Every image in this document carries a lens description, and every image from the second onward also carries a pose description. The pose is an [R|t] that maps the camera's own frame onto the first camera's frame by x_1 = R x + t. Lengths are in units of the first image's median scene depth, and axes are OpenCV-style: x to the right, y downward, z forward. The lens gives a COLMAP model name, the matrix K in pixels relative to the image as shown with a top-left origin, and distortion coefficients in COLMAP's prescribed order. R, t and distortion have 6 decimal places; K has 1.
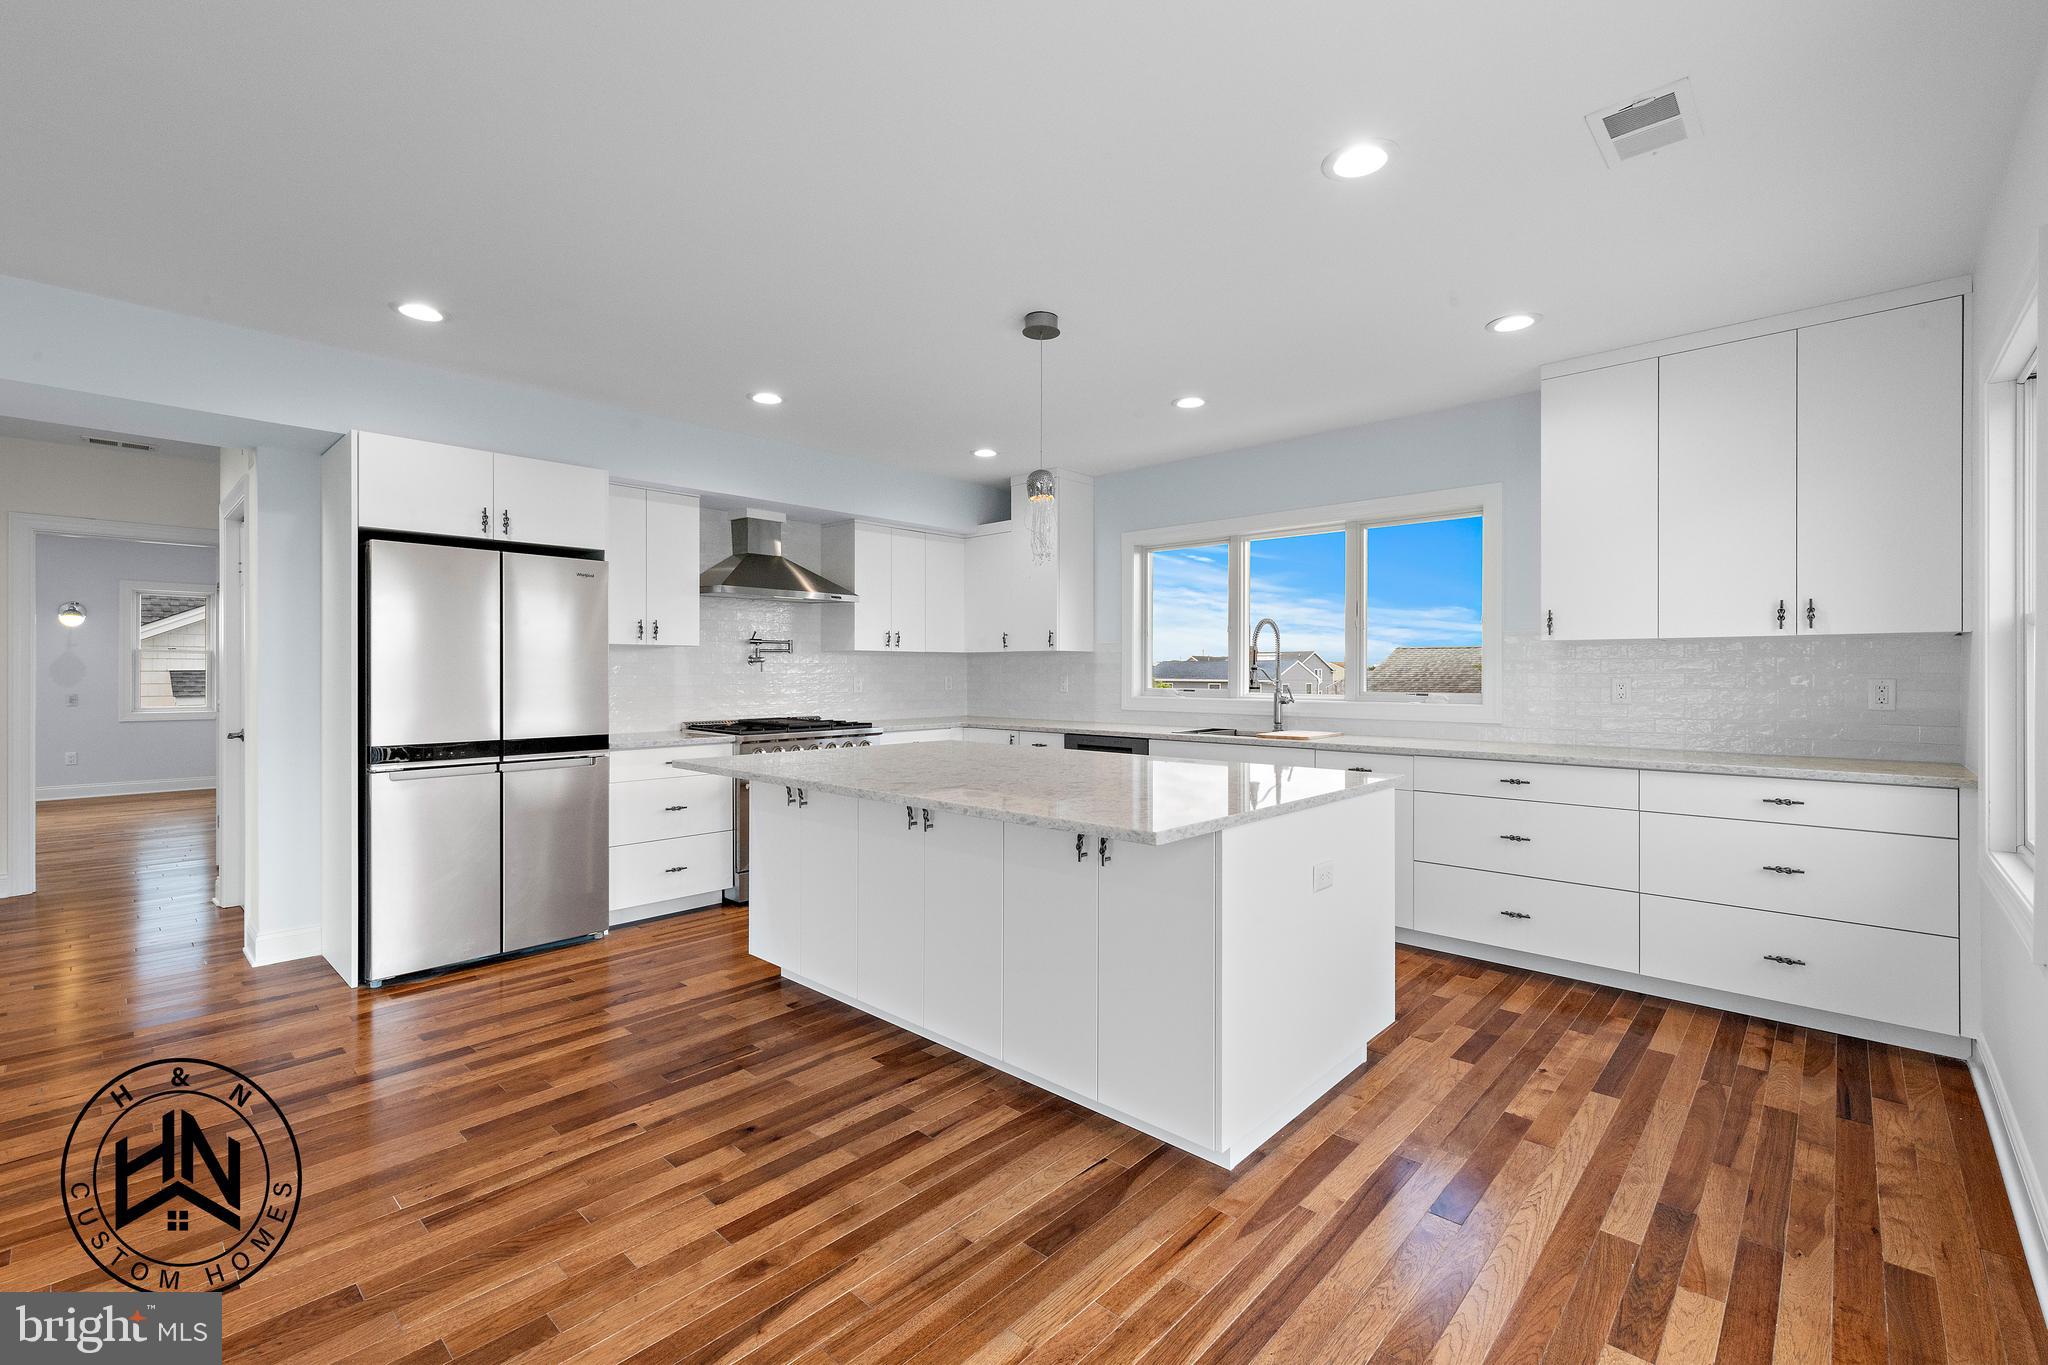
lens RADIAL K [[889.3, 0, 1035.0], [0, 889.3, 676.7], [0, 0, 1]] dist [0.000156, 0.000022]
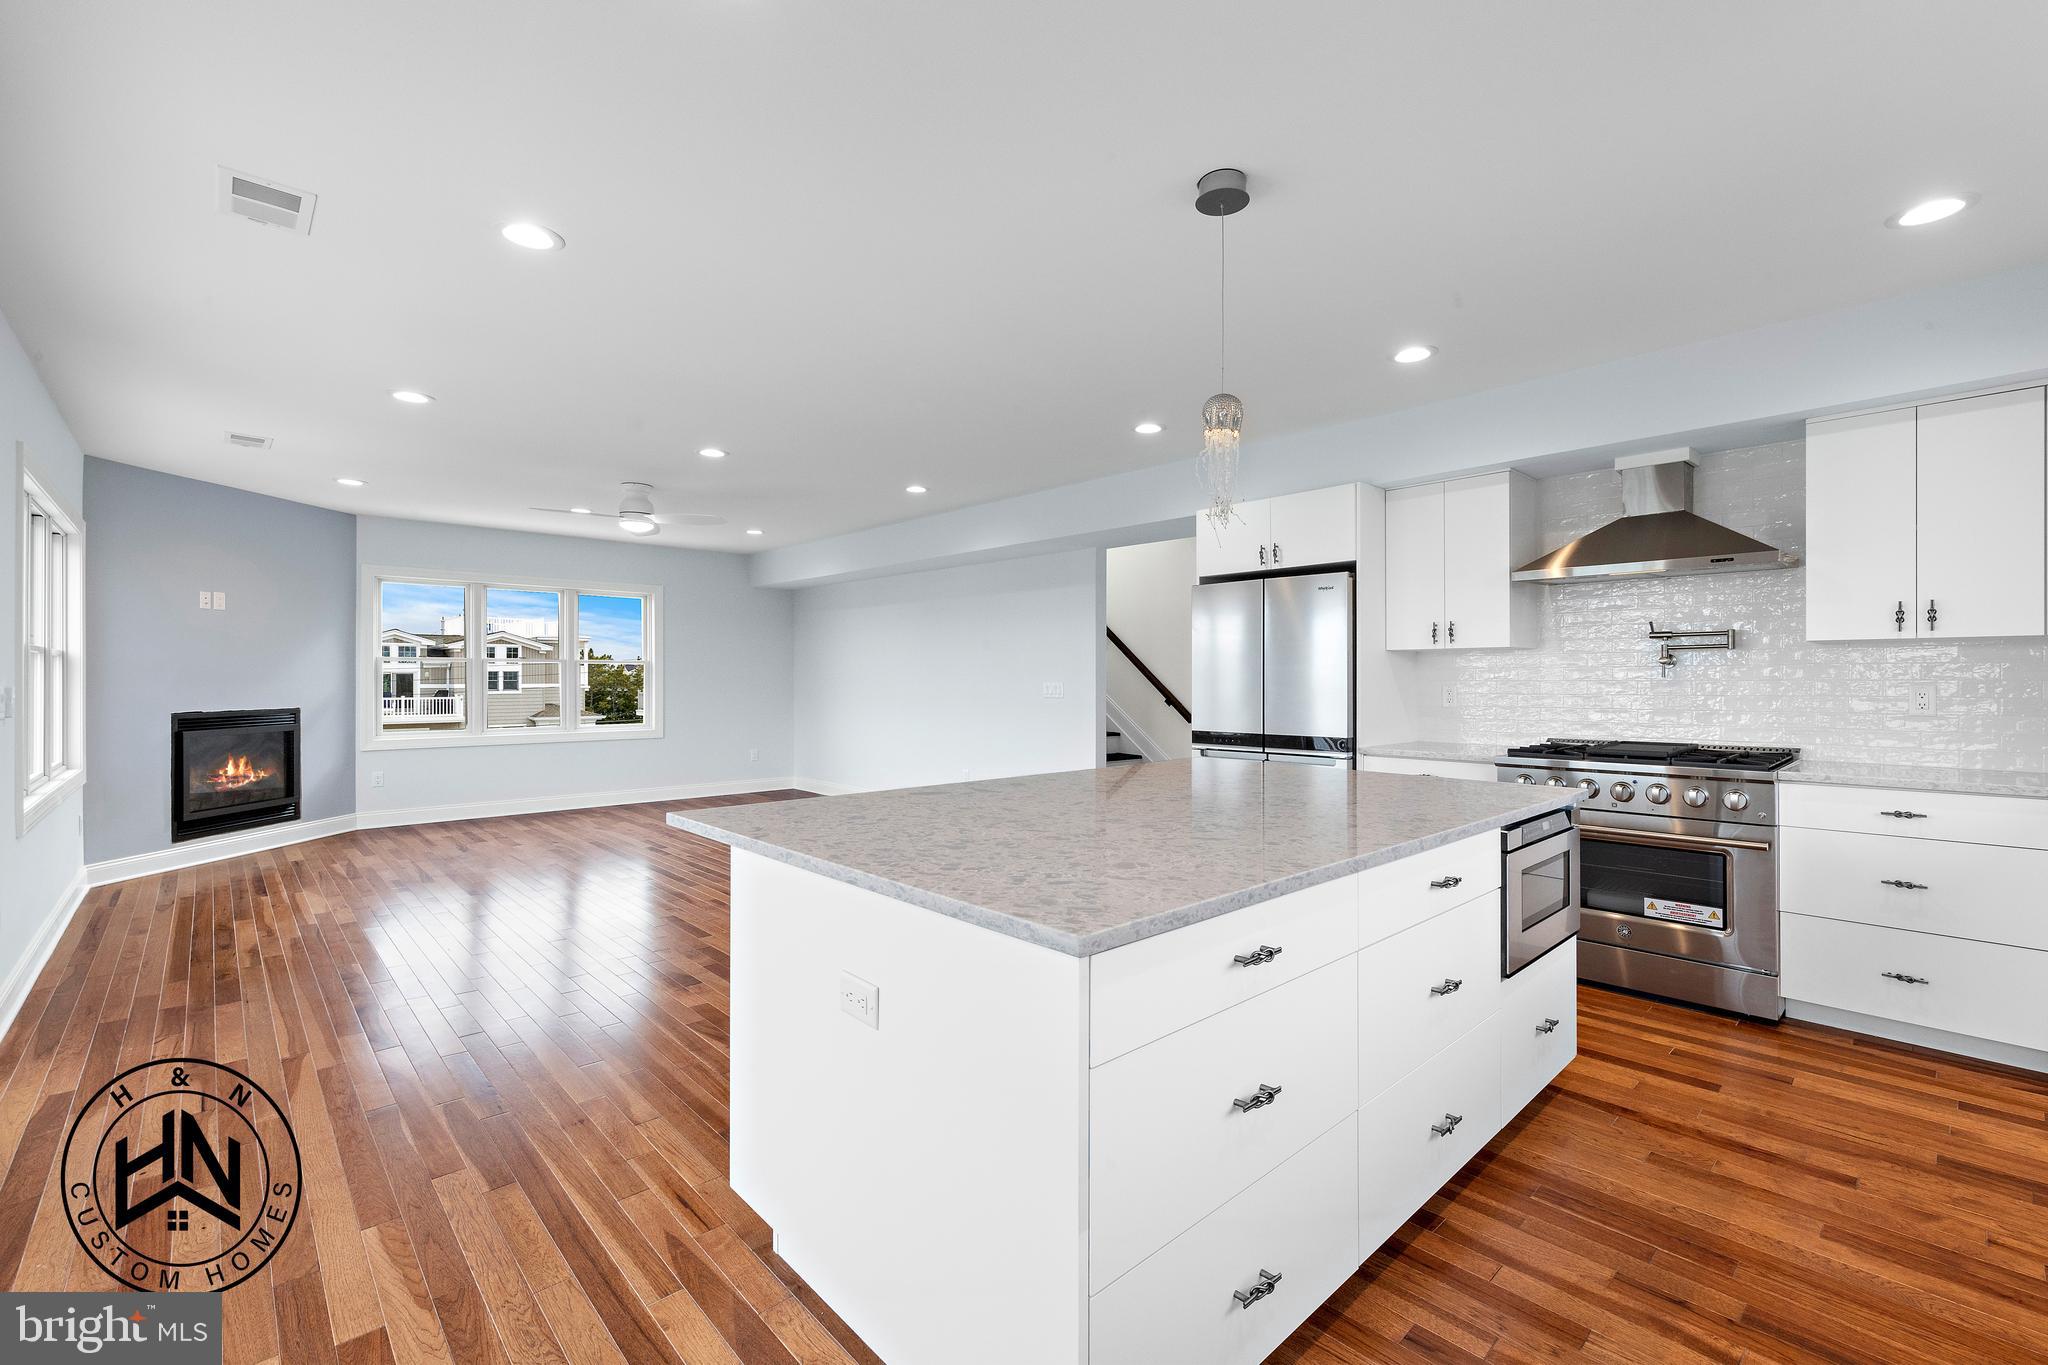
lens RADIAL K [[889.3, 0, 1035.5], [0, 889.3, 678.1], [0, 0, 1]] dist [0.000156, 0.000022]
pose [[-0.082453, -0.000988, -0.996594, 0.595683], [-0.004344, 0.999990, -0.000632, -0.002802], [0.996585, 0.004277, -0.082457, 0.739557]]
